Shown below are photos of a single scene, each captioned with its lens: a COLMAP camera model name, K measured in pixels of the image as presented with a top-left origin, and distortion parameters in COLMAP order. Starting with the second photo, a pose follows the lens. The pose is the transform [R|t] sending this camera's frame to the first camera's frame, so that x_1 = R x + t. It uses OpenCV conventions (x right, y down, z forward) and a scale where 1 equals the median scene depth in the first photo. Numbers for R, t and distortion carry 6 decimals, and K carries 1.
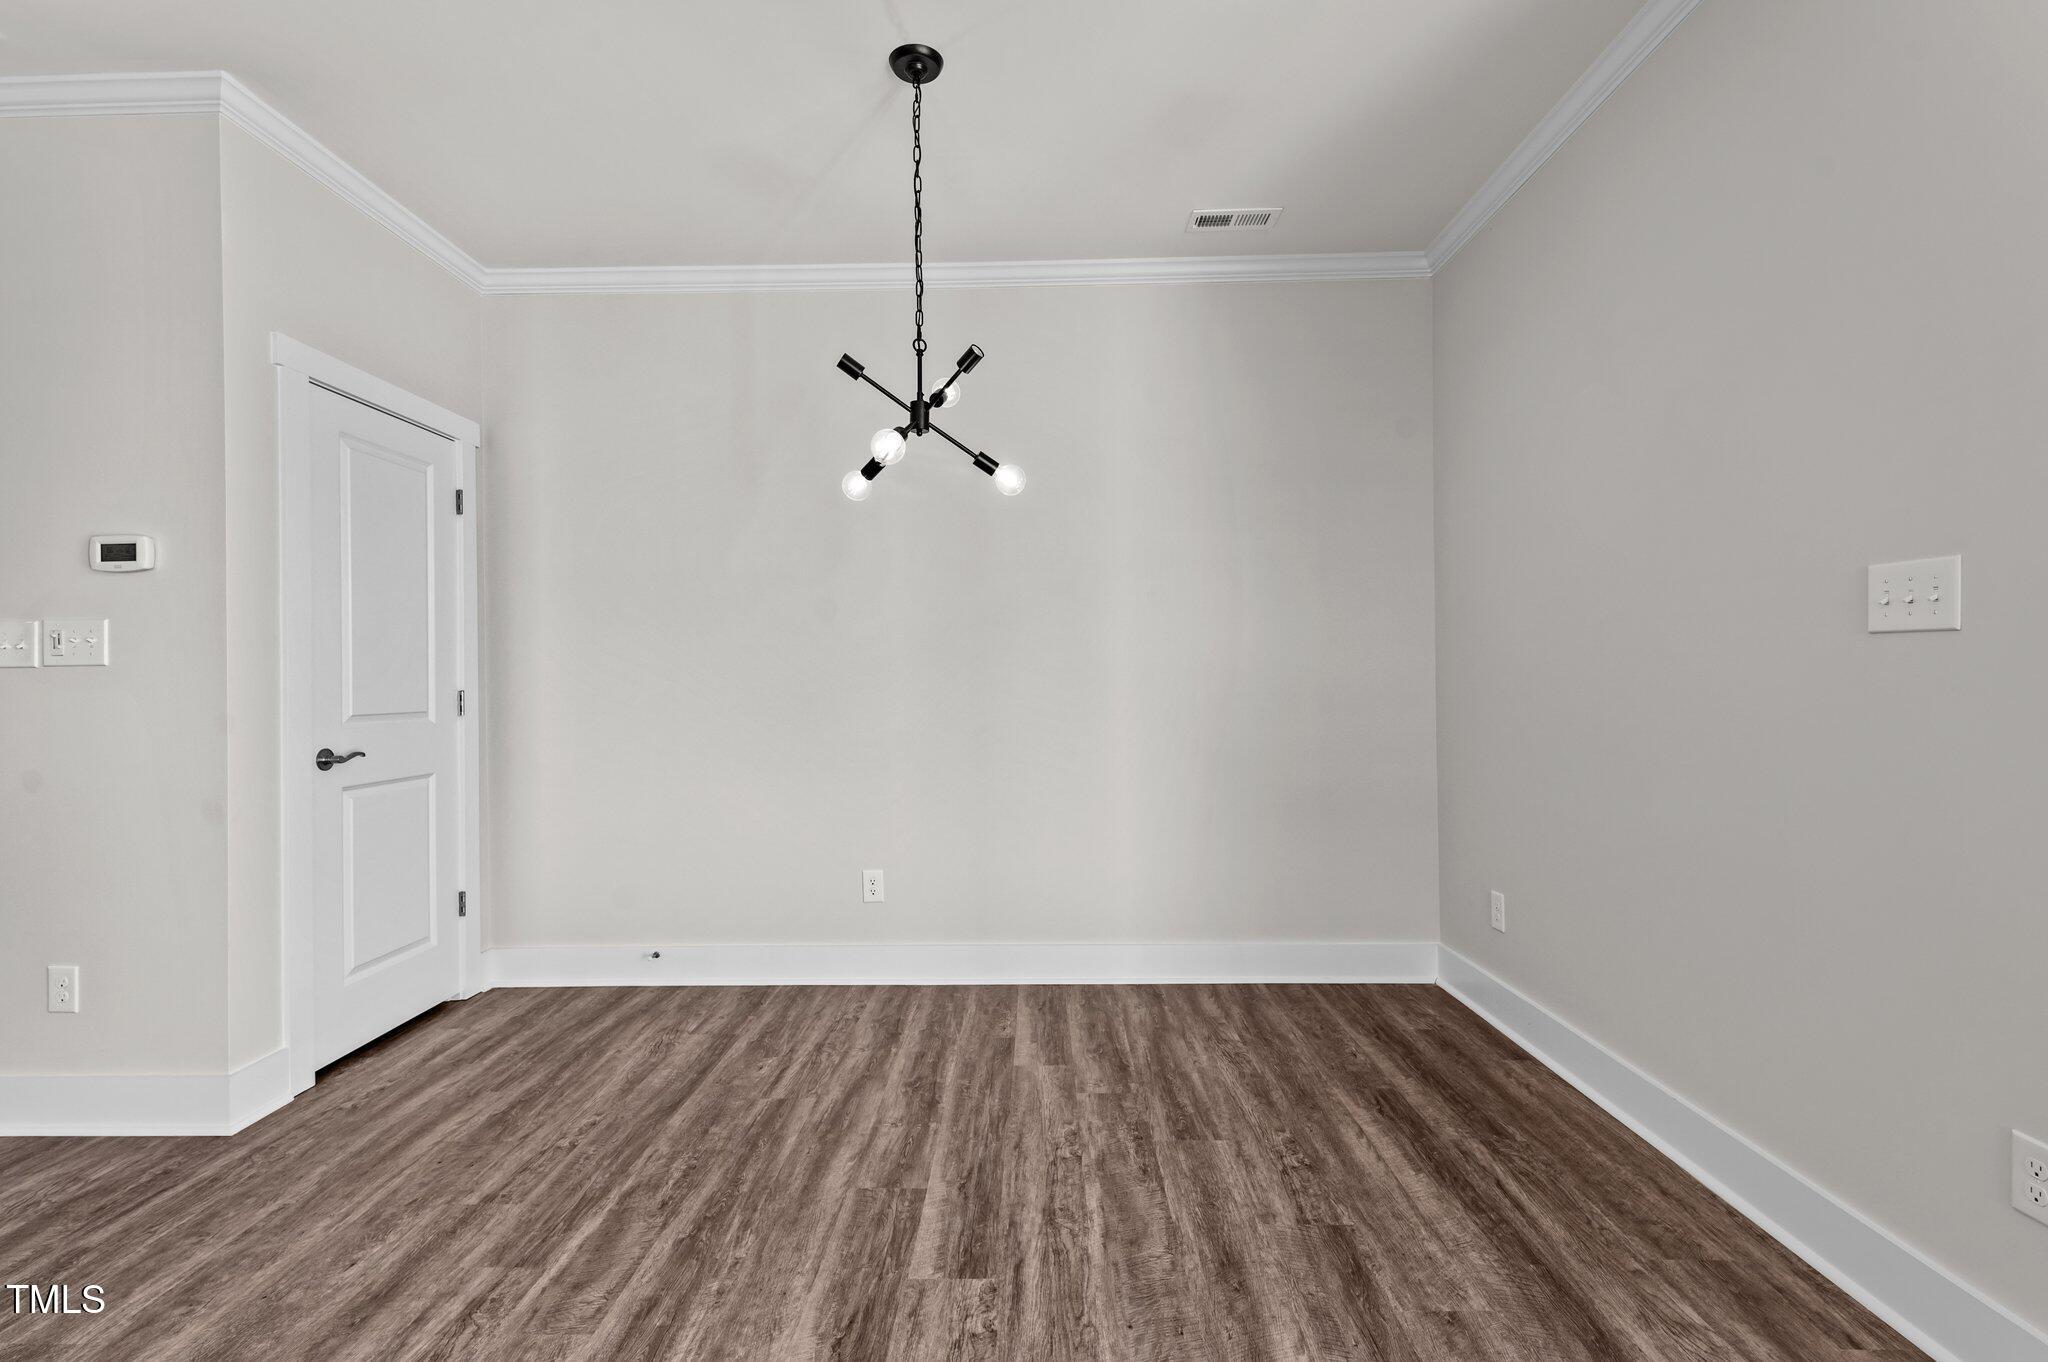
lens RADIAL K [[935.8, 0, 1018.0], [0, 935.8, 685.1], [0, 0, 1]] dist [0.019176, -0.000542]
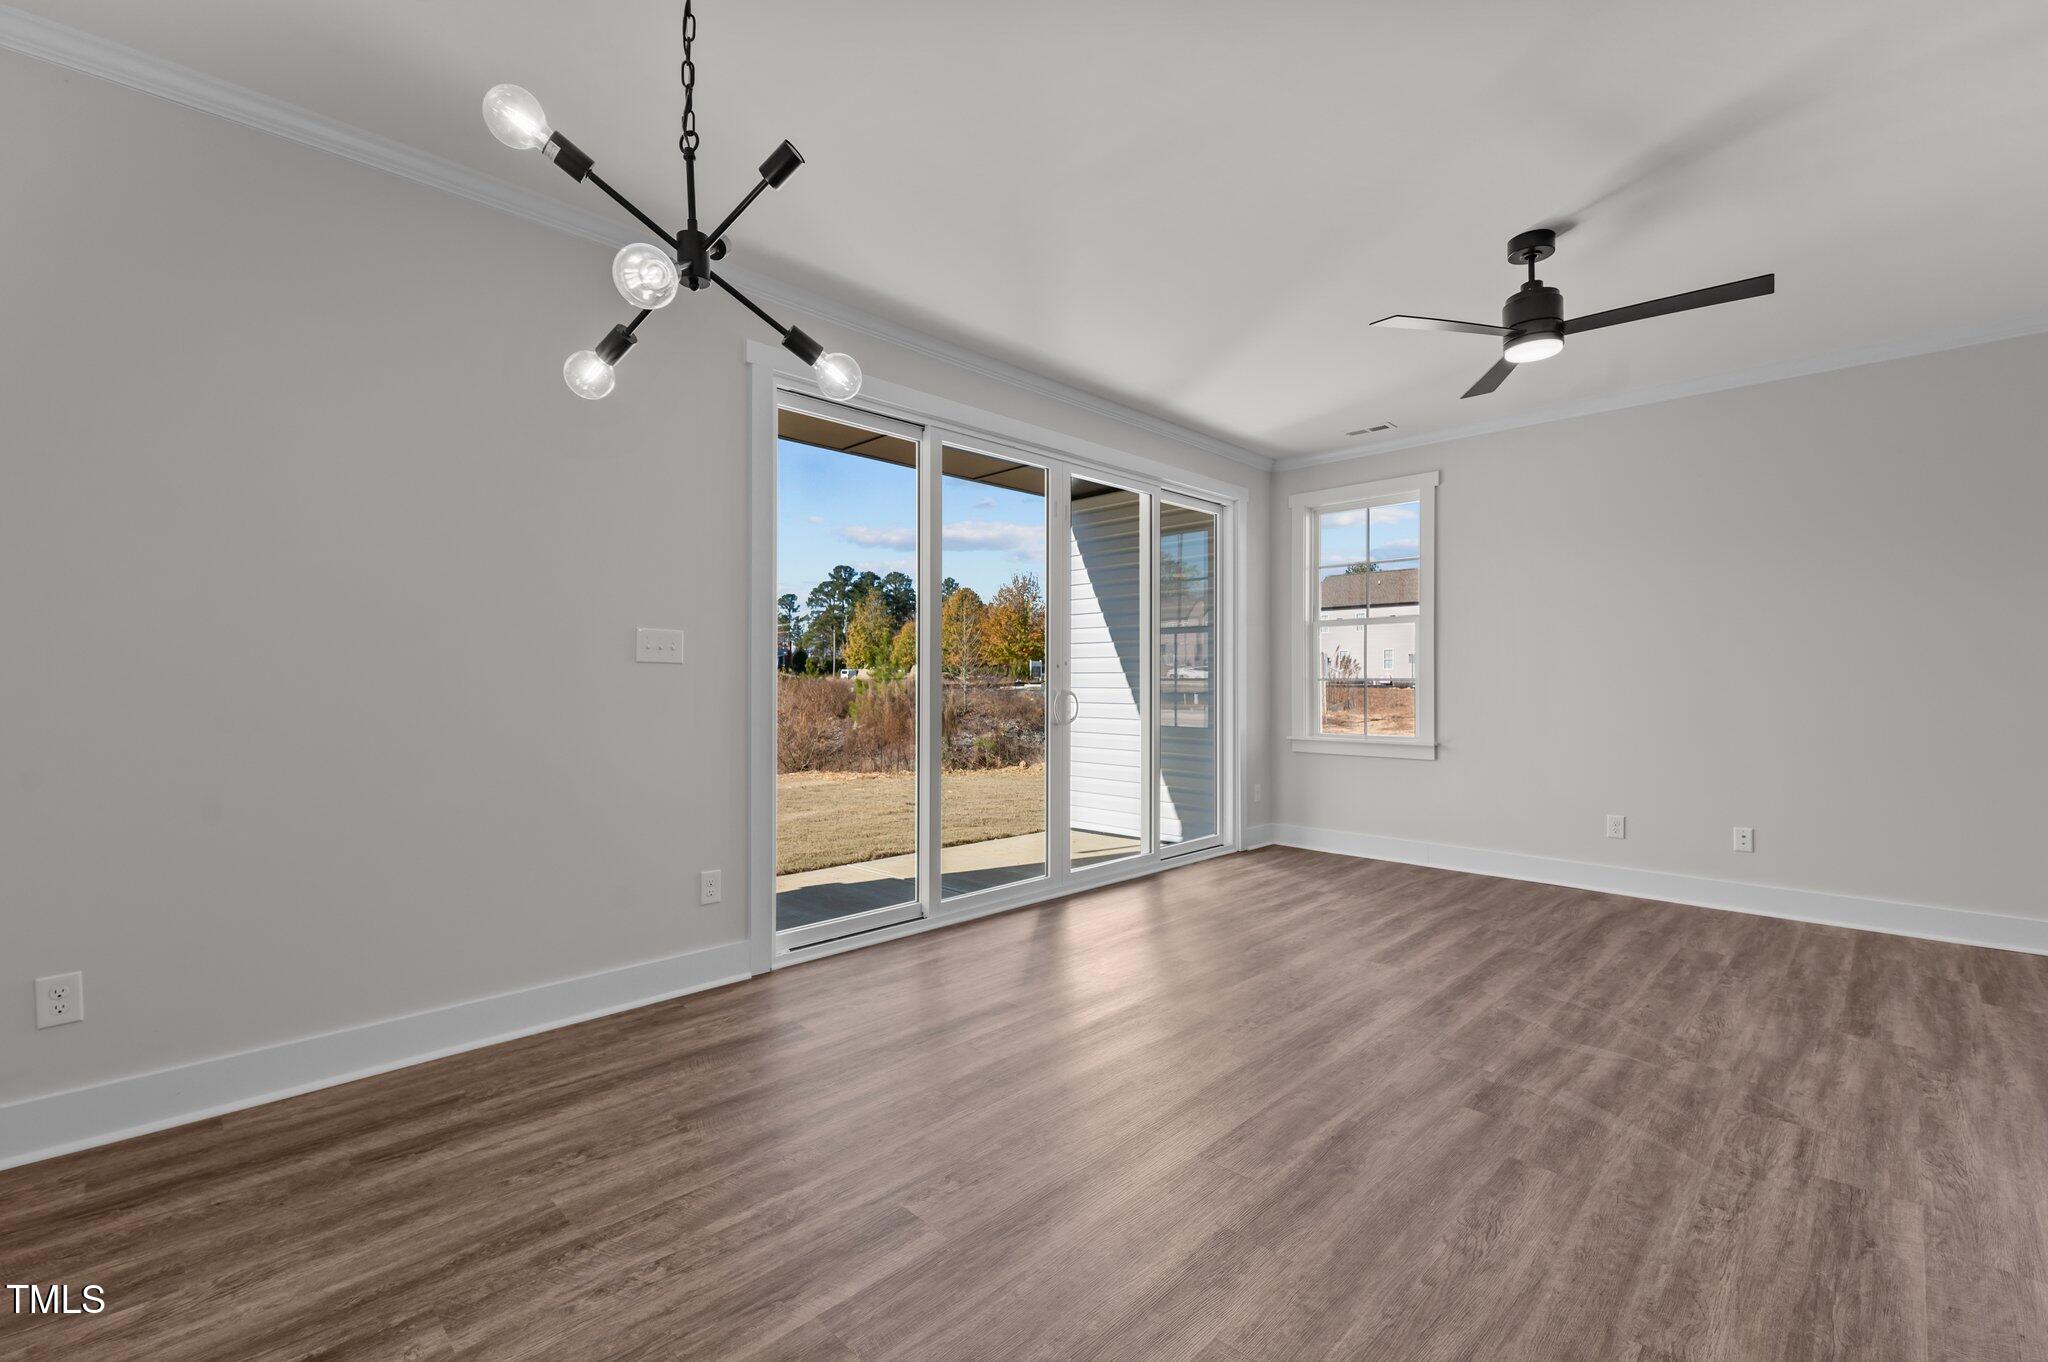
lens RADIAL K [[890.1, 0, 1013.8], [0, 890.1, 694.4], [0, 0, 1]] dist [0.012708, -0.010071]
pose [[-0.724350, 0.000857, 0.689432, -0.699944], [0.010104, 0.999905, 0.009373, 0.002495], [-0.689358, 0.013755, -0.724290, 1.347530]]
